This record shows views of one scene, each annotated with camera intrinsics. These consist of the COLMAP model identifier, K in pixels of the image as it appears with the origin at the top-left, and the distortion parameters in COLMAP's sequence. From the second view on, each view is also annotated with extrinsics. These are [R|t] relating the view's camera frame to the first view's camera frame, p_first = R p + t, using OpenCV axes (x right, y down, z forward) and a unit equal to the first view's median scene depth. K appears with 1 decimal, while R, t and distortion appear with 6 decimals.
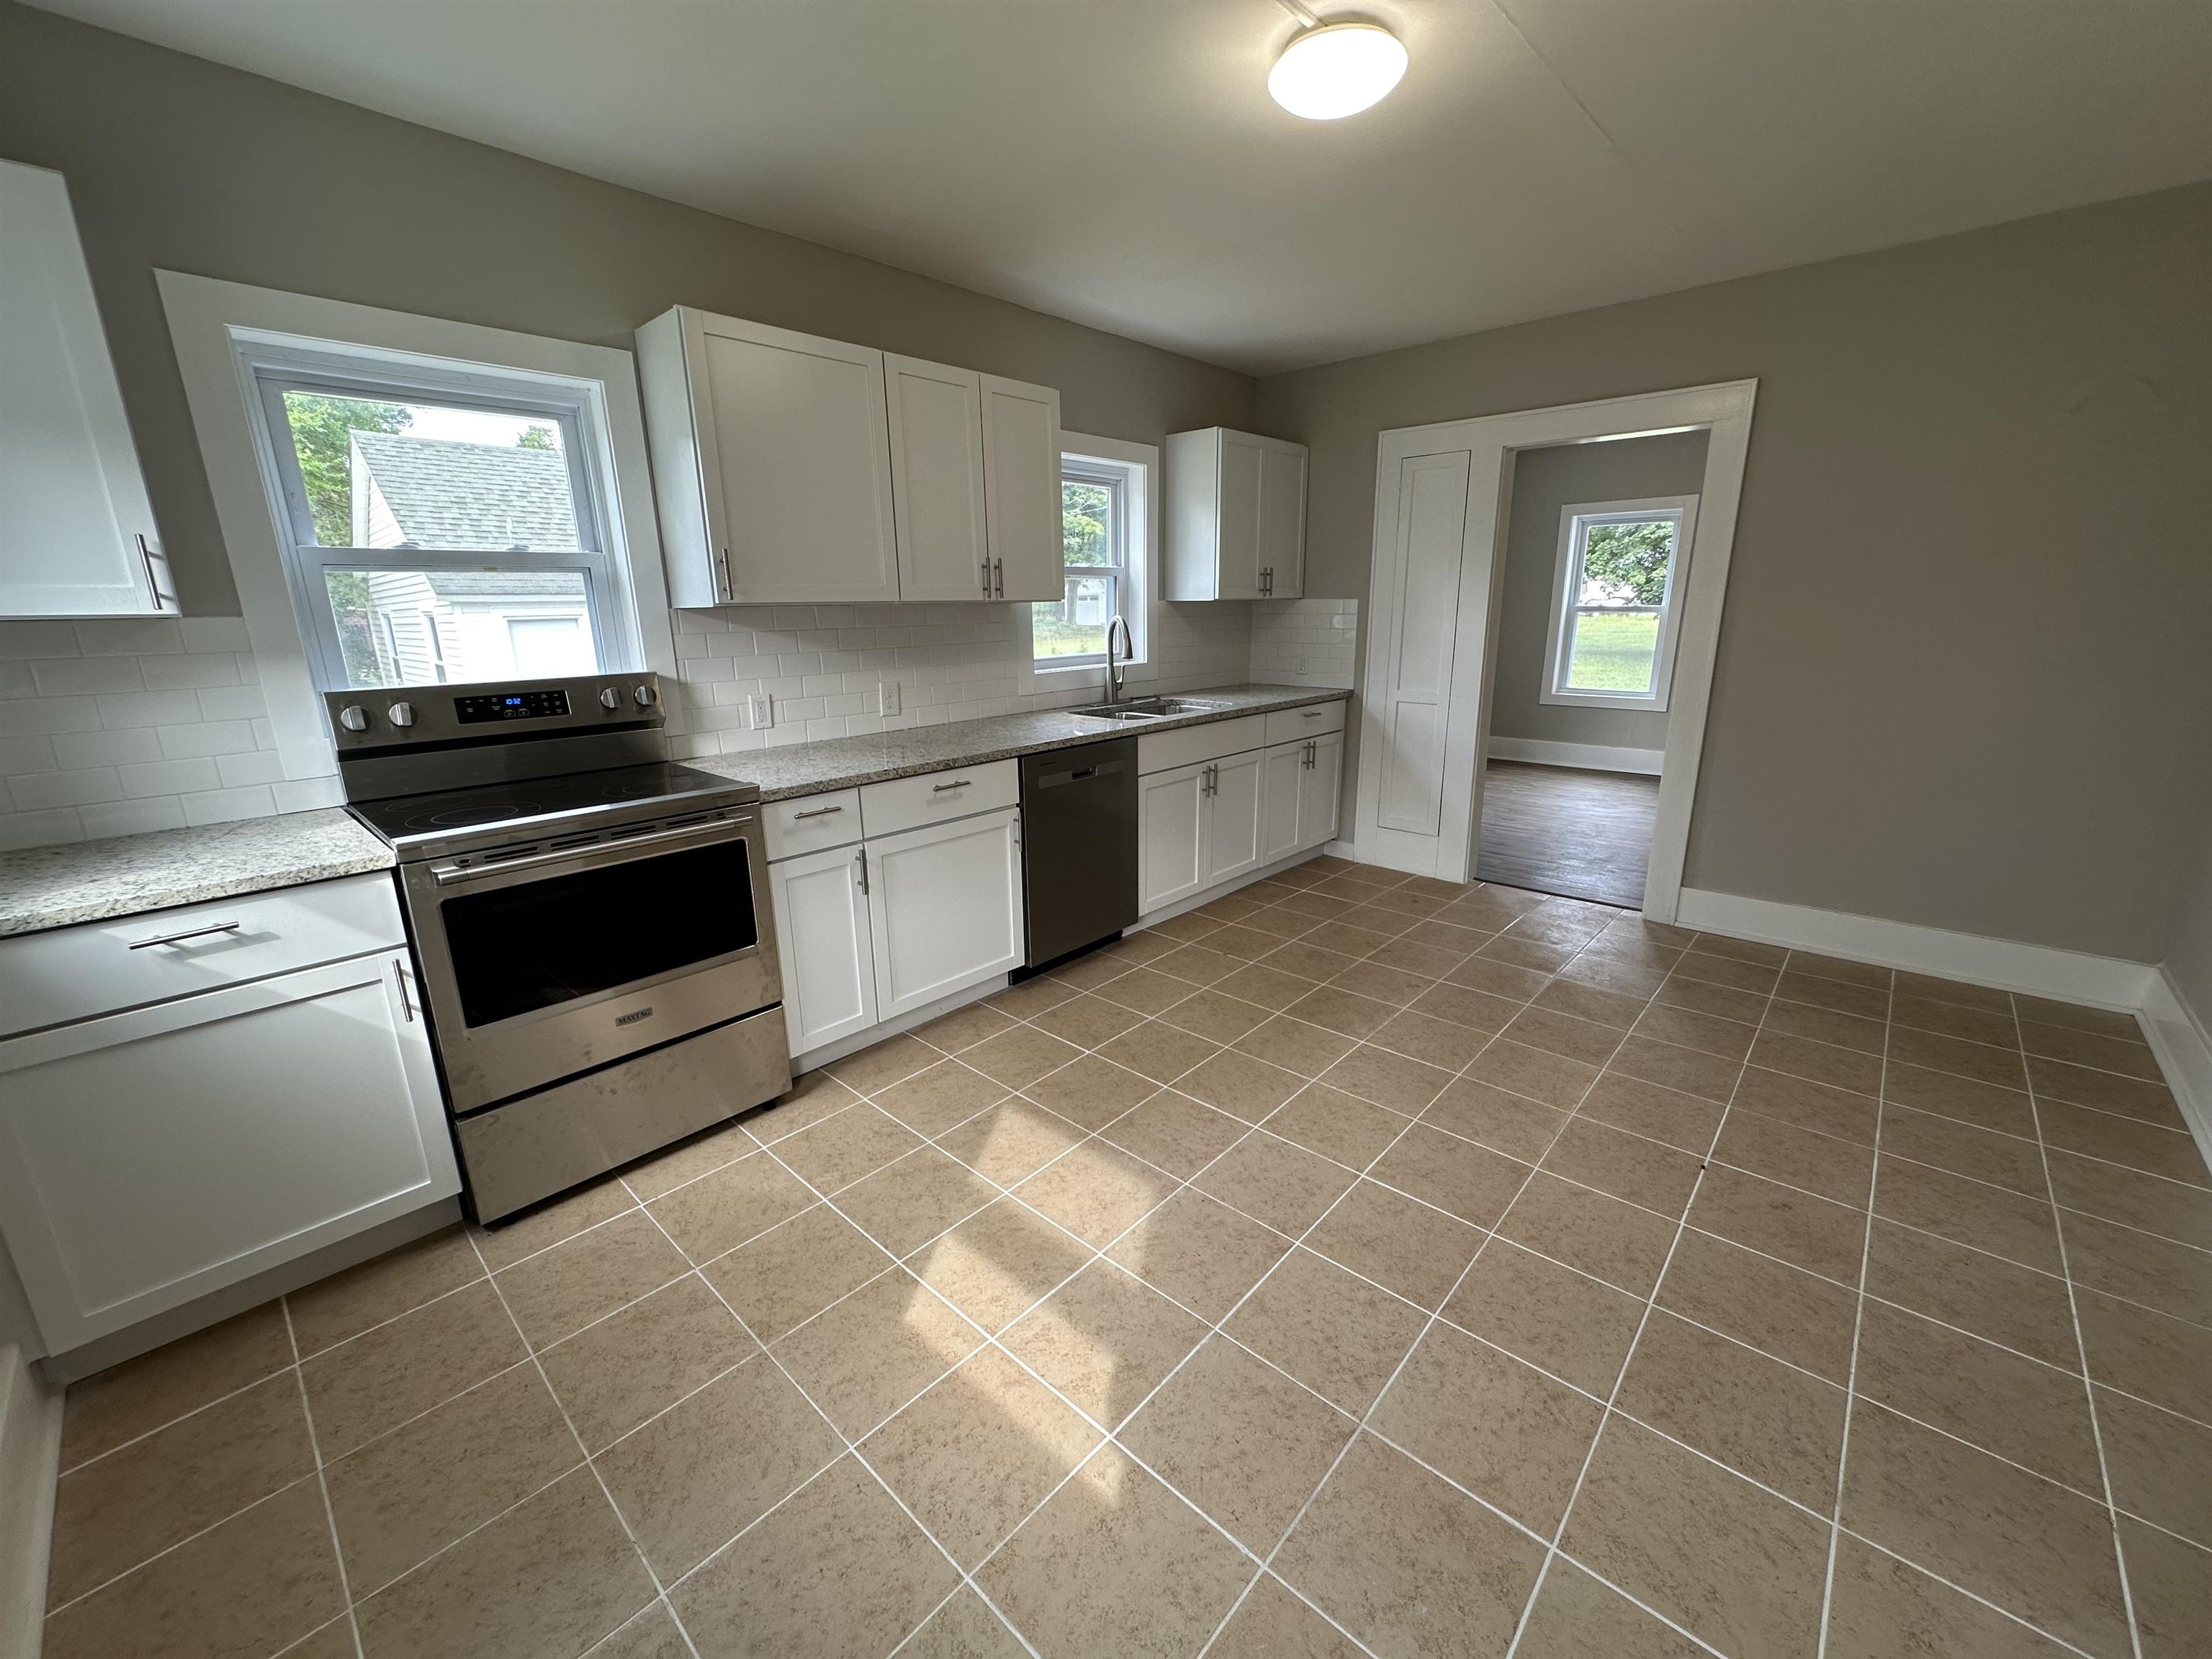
lens RADIAL K [[880.9, 0, 1110.2], [0, 880.9, 829.6], [0, 0, 1]] dist [-0.000341, 0.000221]
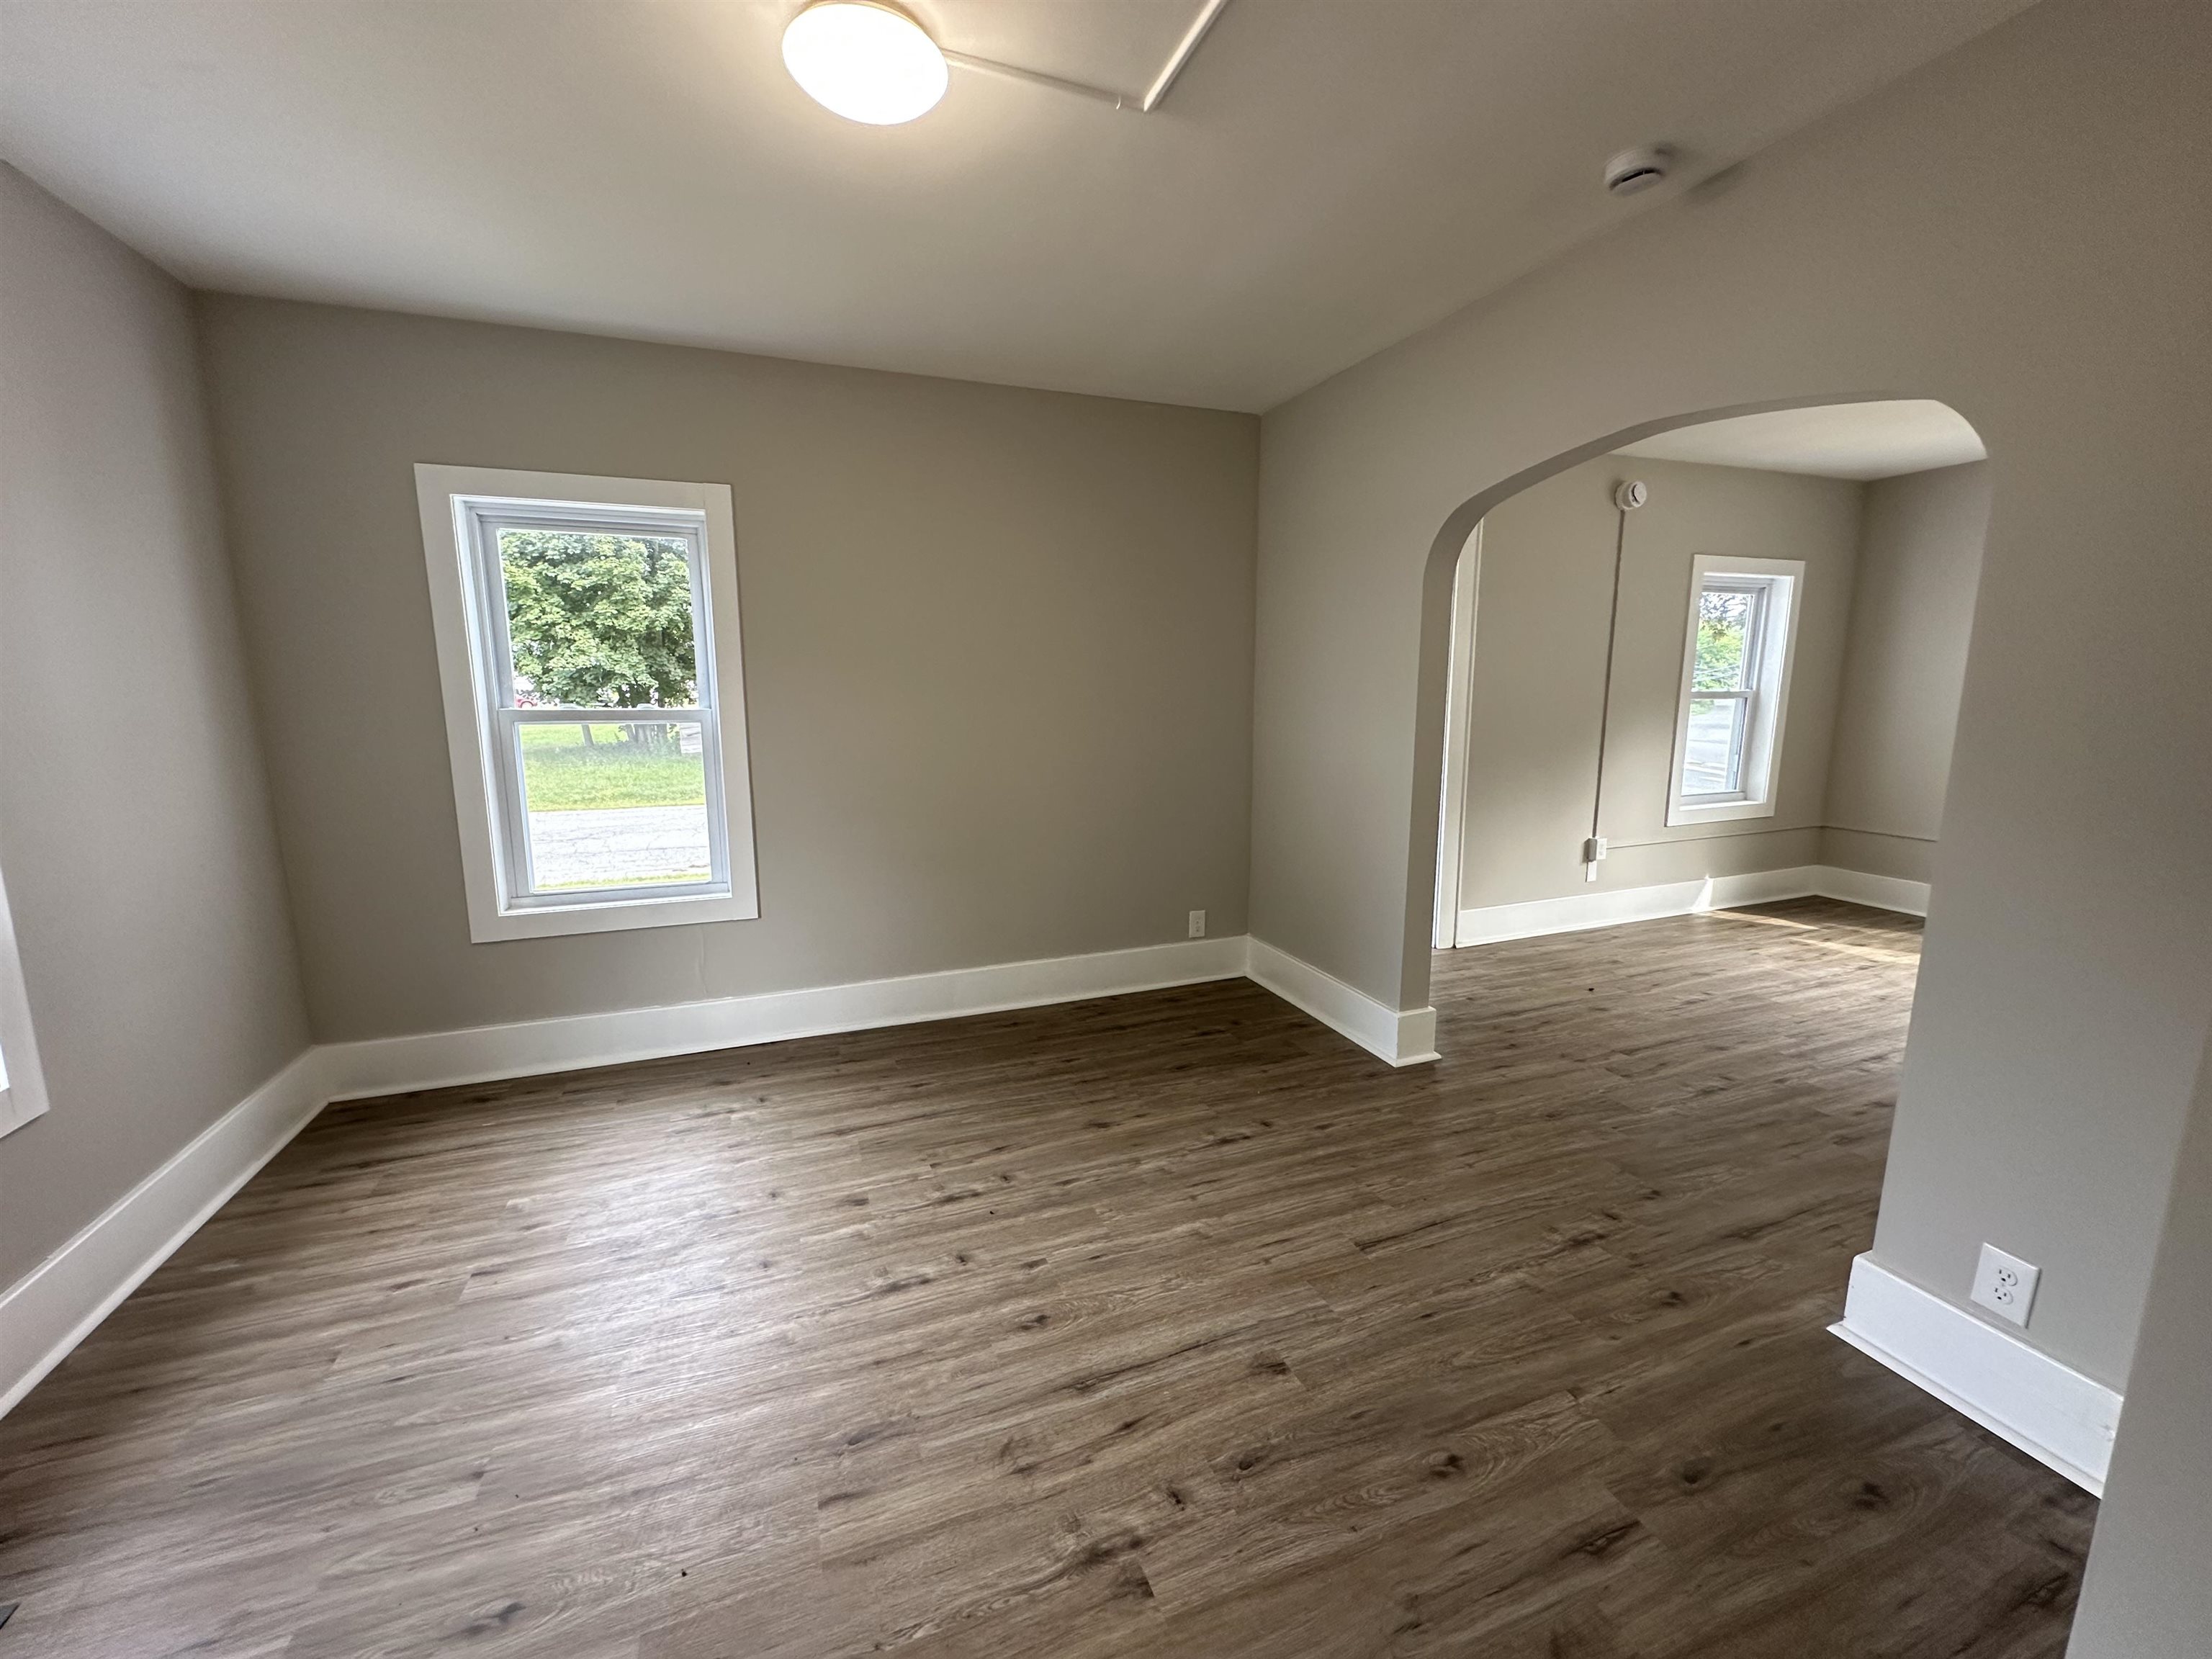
lens RADIAL K [[880.9, 0, 1108.1], [0, 880.9, 826.1], [0, 0, 1]] dist [-0.000341, 0.000221]
pose [[0.447815, -0.127358, 0.885010, 0.709621], [0.218256, 0.975432, 0.029933, -0.386189], [-0.867079, 0.179754, 0.464610, 1.451089]]
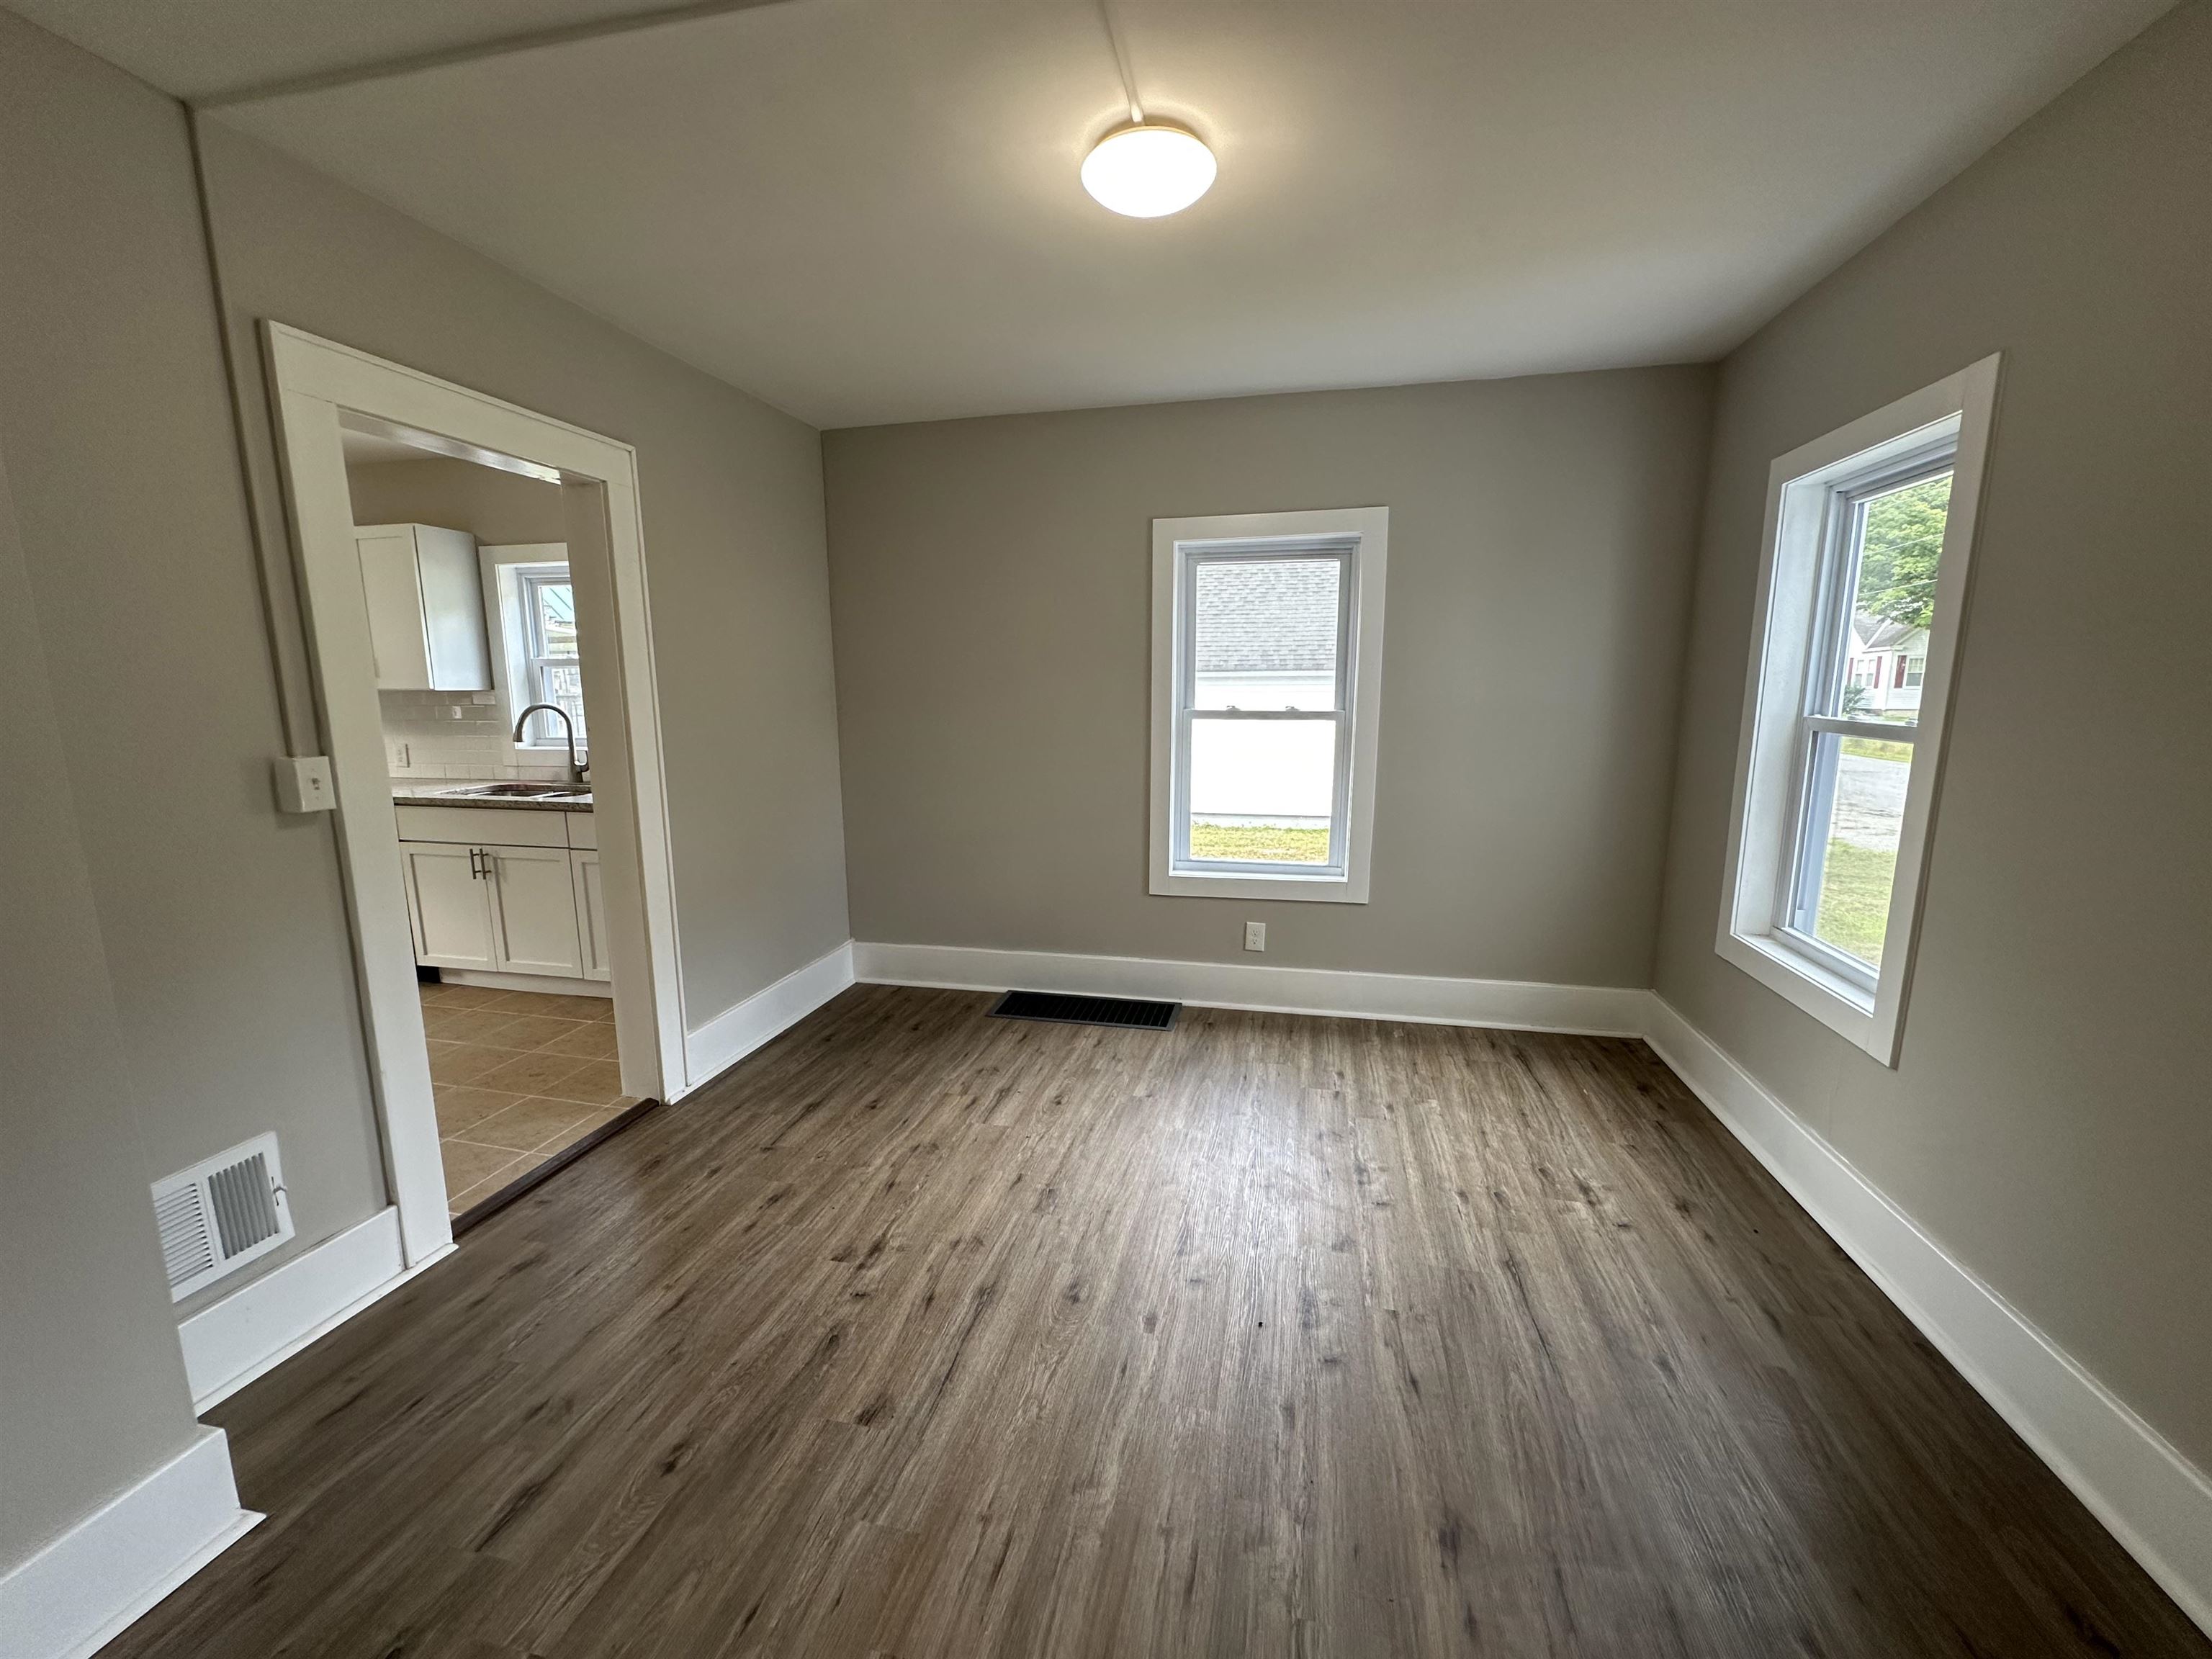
lens RADIAL K [[880.9, 0, 1105.6], [0, 880.9, 833.9], [0, 0, 1]] dist [-0.000341, 0.000221]
pose [[0.493160, 0.160936, -0.854923, 1.832454], [-0.221094, 0.973658, 0.055750, -0.420214], [0.841375, 0.161524, 0.515751, 1.471081]]
